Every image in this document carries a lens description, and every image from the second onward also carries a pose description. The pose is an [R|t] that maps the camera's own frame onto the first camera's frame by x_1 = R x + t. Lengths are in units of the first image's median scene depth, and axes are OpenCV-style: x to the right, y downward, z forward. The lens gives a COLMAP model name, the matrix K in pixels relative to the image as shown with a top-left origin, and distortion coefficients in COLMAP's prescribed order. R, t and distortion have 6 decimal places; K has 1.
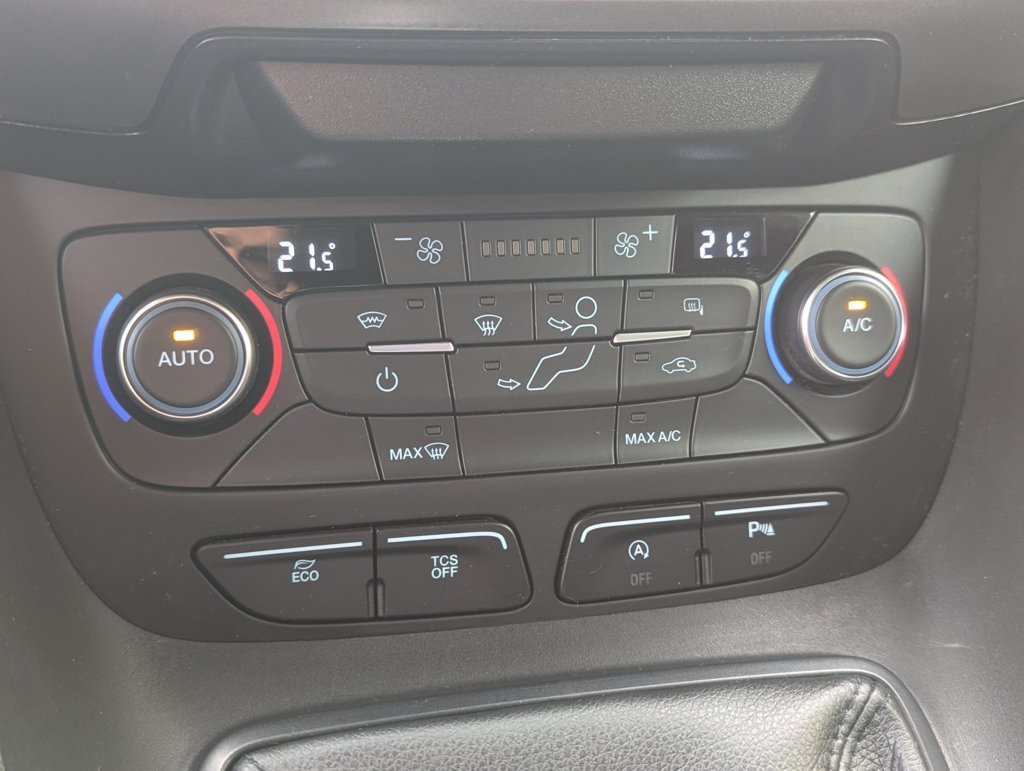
lens RADIAL K [[1079.2, 0, 529.0], [0, 1079.2, 390.5], [0, 0, 1]] dist [0.004767, 0.000000]
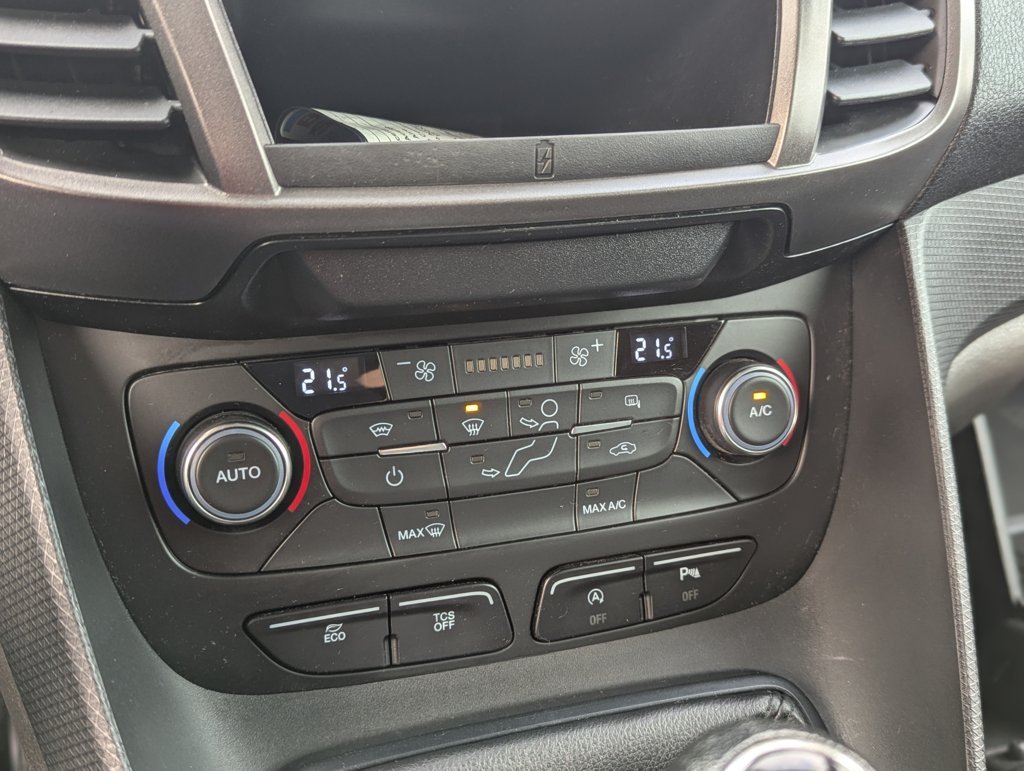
lens RADIAL K [[1079.2, 0, 518.3], [0, 1079.2, 381.3], [0, 0, 1]] dist [0.004767, 0.000000]
pose [[0.995121, -0.036089, 0.091823, -0.097146], [0.033028, 0.998854, 0.034632, -0.153778], [-0.092968, -0.031430, 0.995173, -0.241139]]
